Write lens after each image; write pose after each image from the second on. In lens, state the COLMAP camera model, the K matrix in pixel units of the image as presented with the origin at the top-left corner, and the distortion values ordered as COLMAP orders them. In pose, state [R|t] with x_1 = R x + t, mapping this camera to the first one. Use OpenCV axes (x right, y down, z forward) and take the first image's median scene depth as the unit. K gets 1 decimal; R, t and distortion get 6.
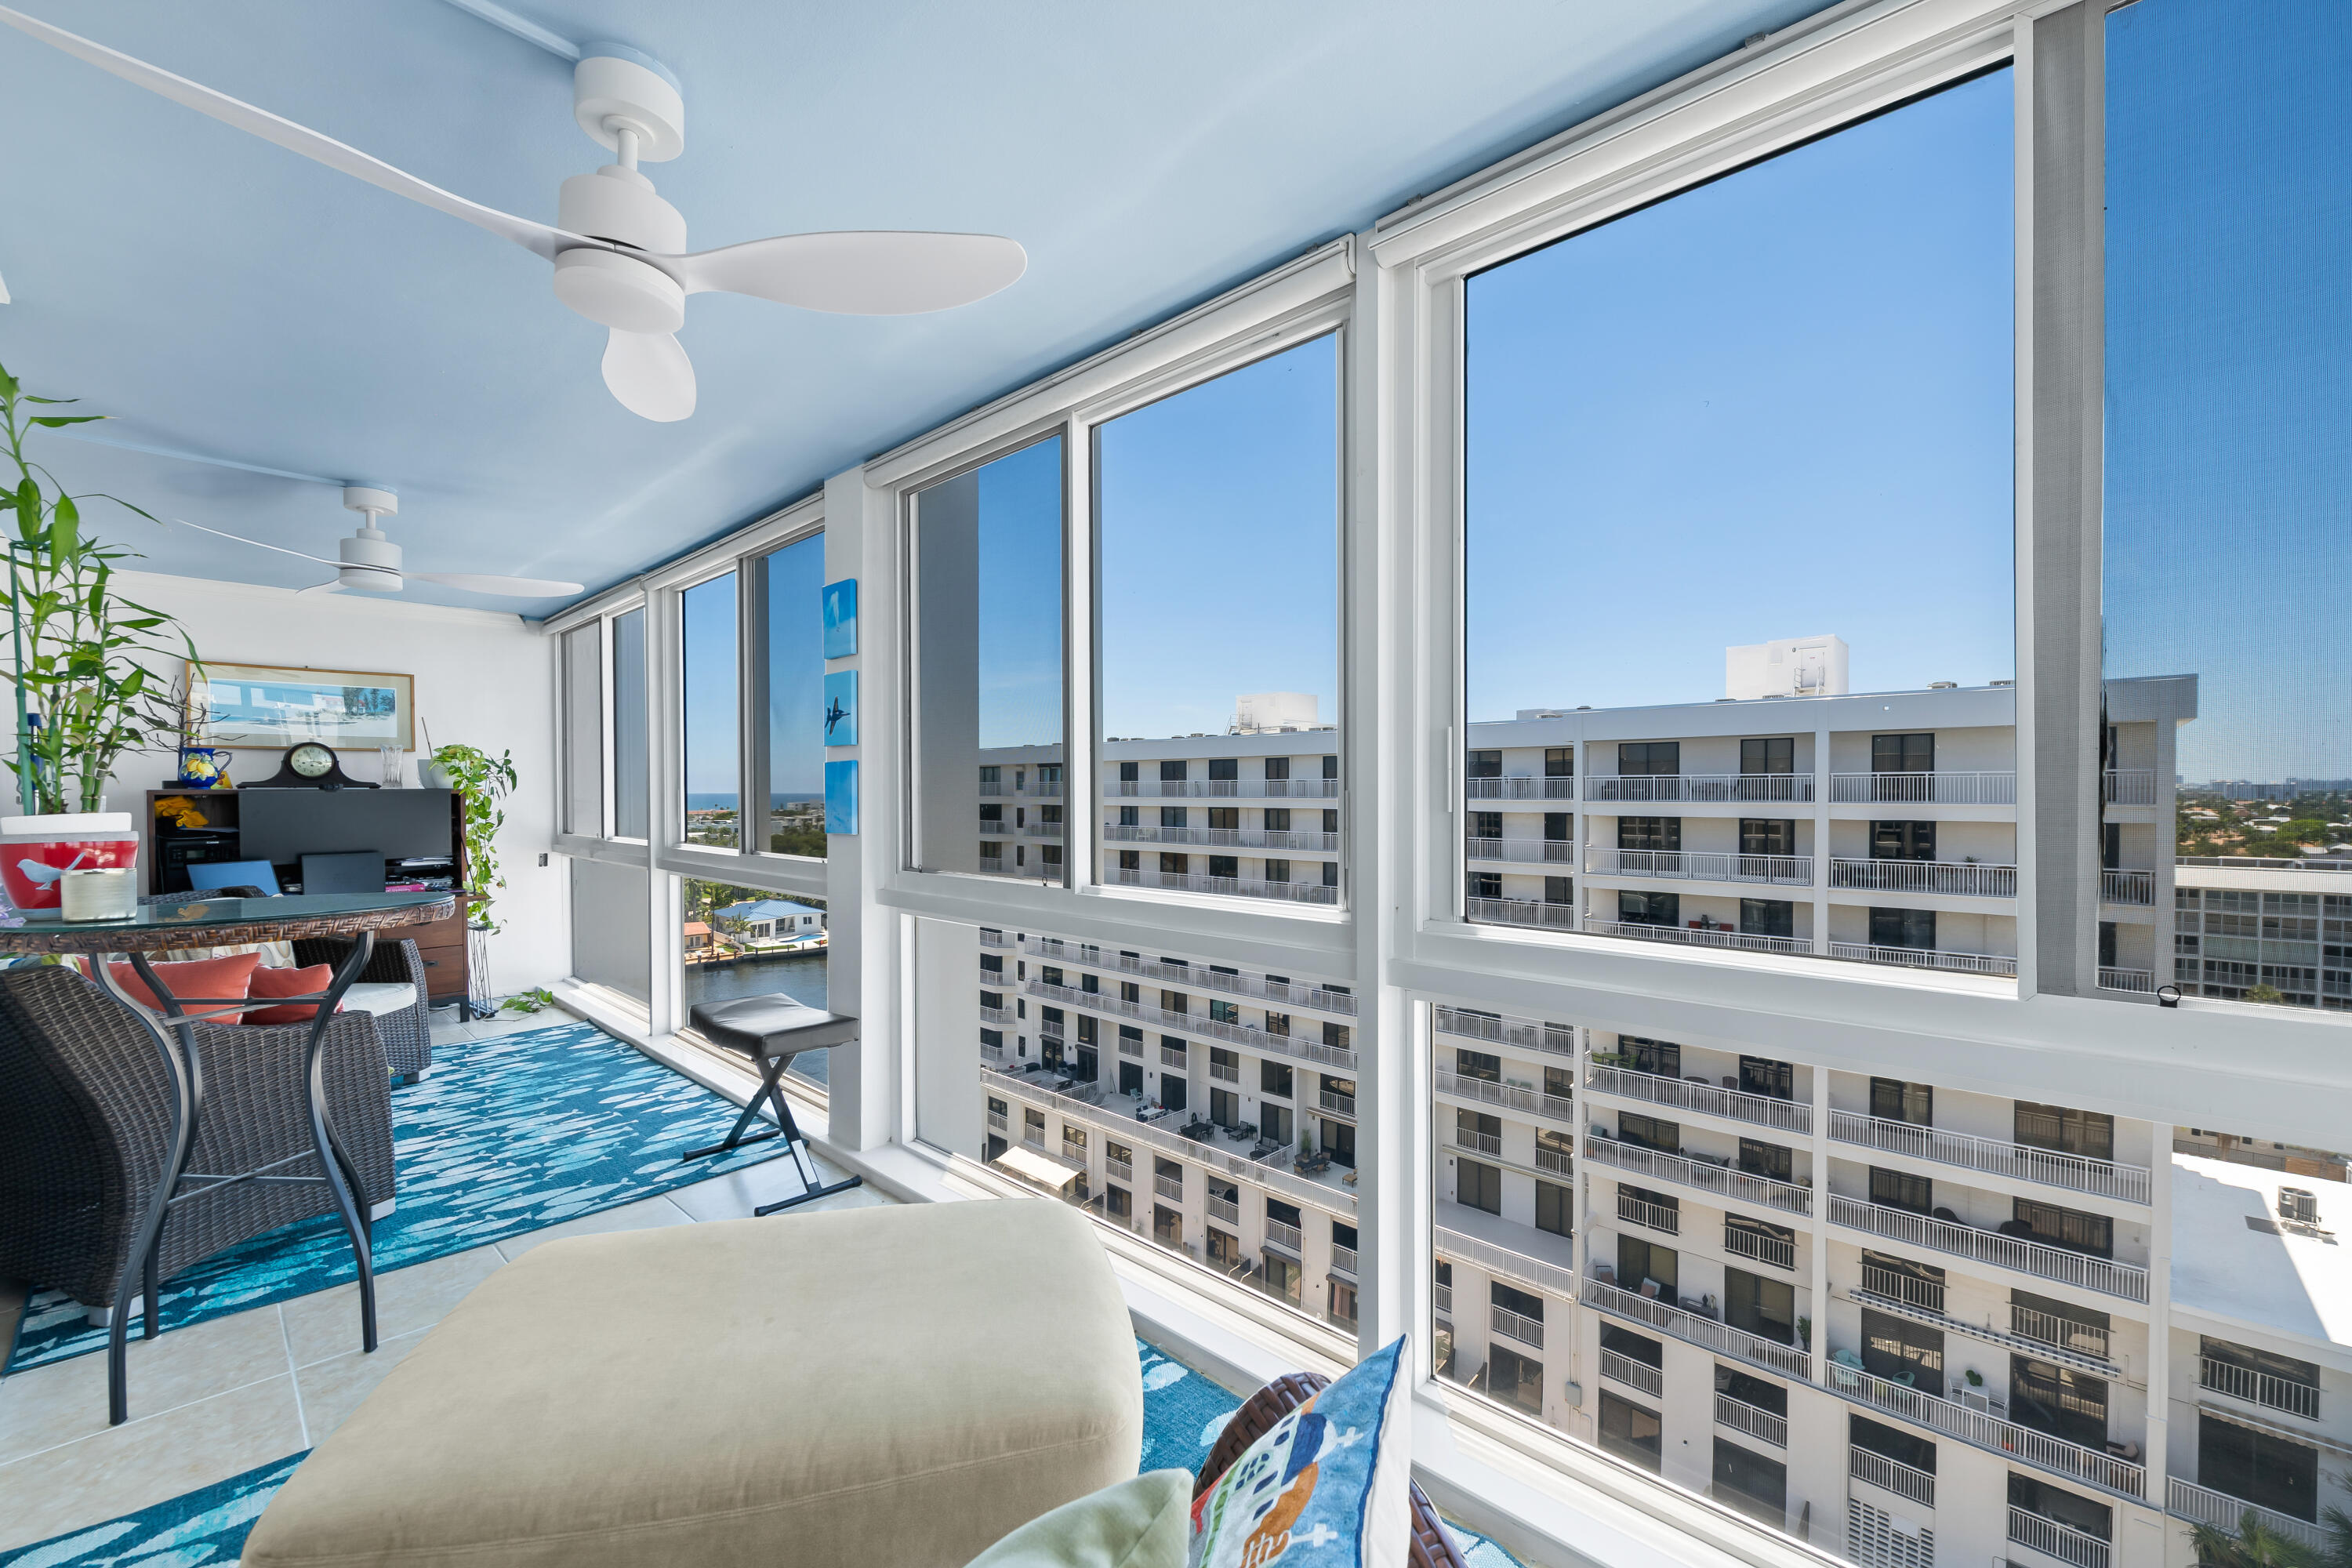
lens RADIAL K [[930.4, 0, 1184.5], [0, 930.4, 786.6], [0, 0, 1]] dist [0.000796, -0.003327]
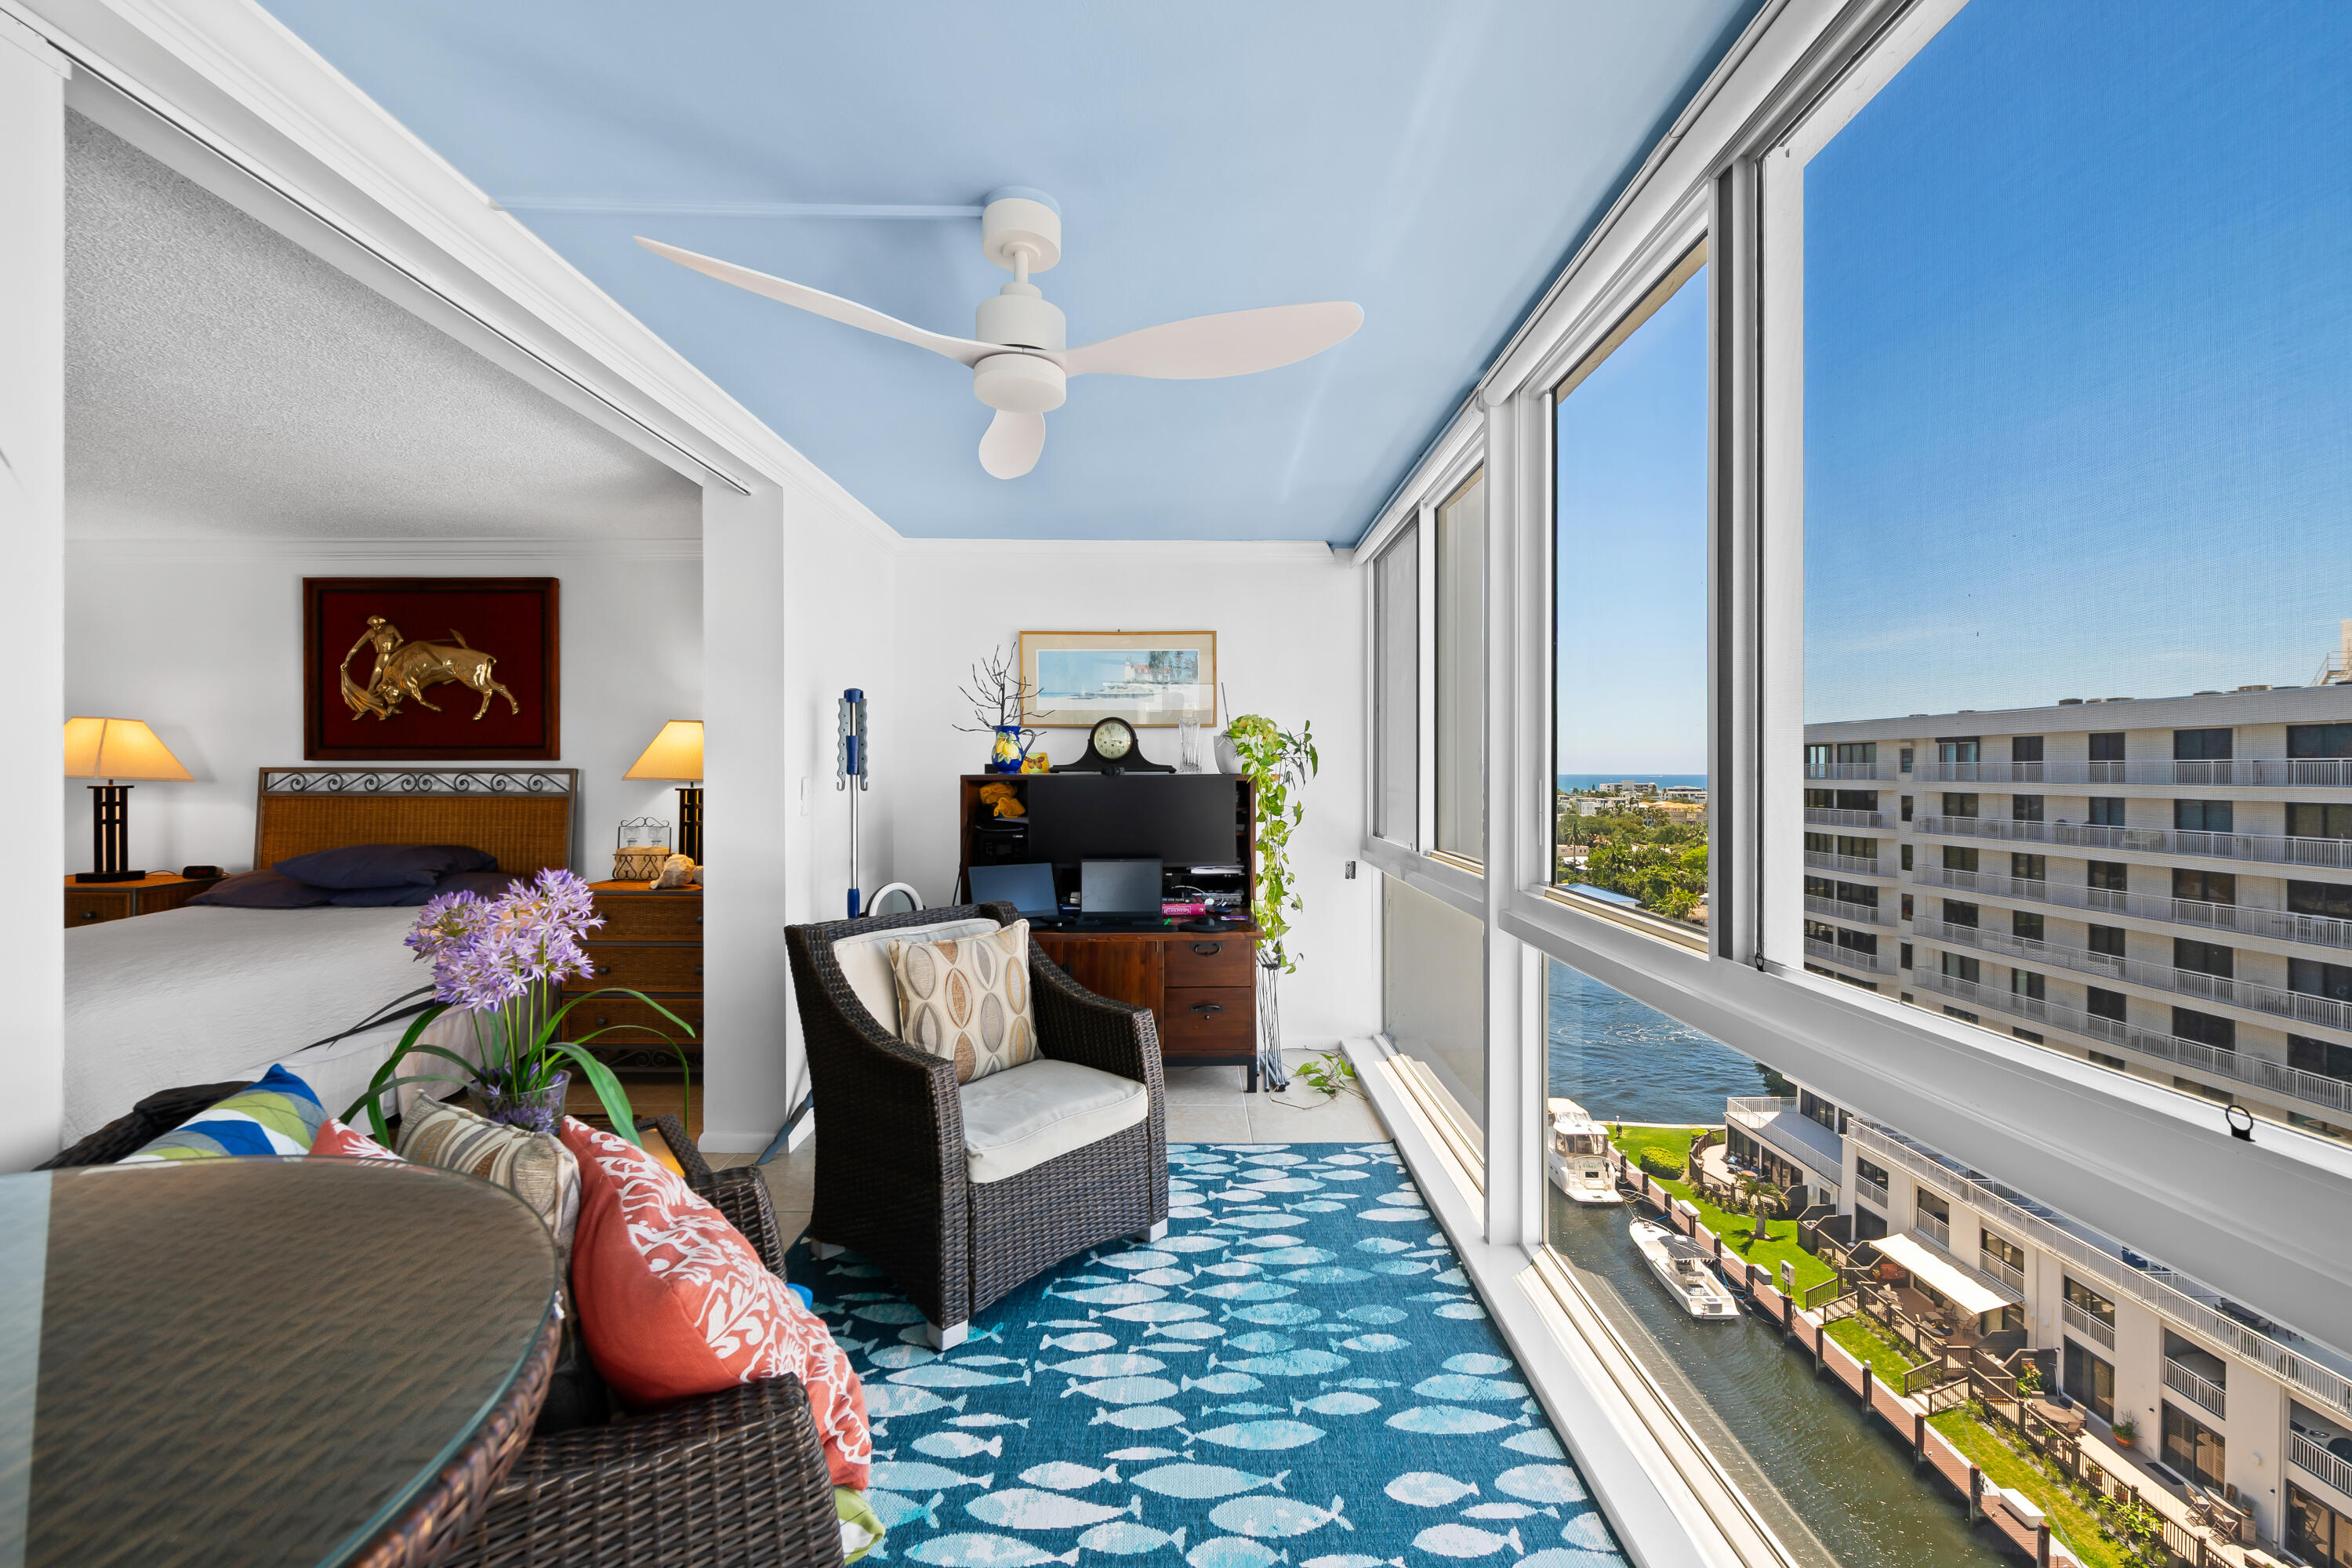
lens RADIAL K [[930.4, 0, 1184.5], [0, 930.4, 786.6], [0, 0, 1]] dist [0.000796, -0.003327]
pose [[0.679065, 0.016246, -0.733898, -0.268403], [-0.001380, 0.999782, 0.020855, -0.003048], [0.734076, -0.013149, 0.678939, 0.453259]]
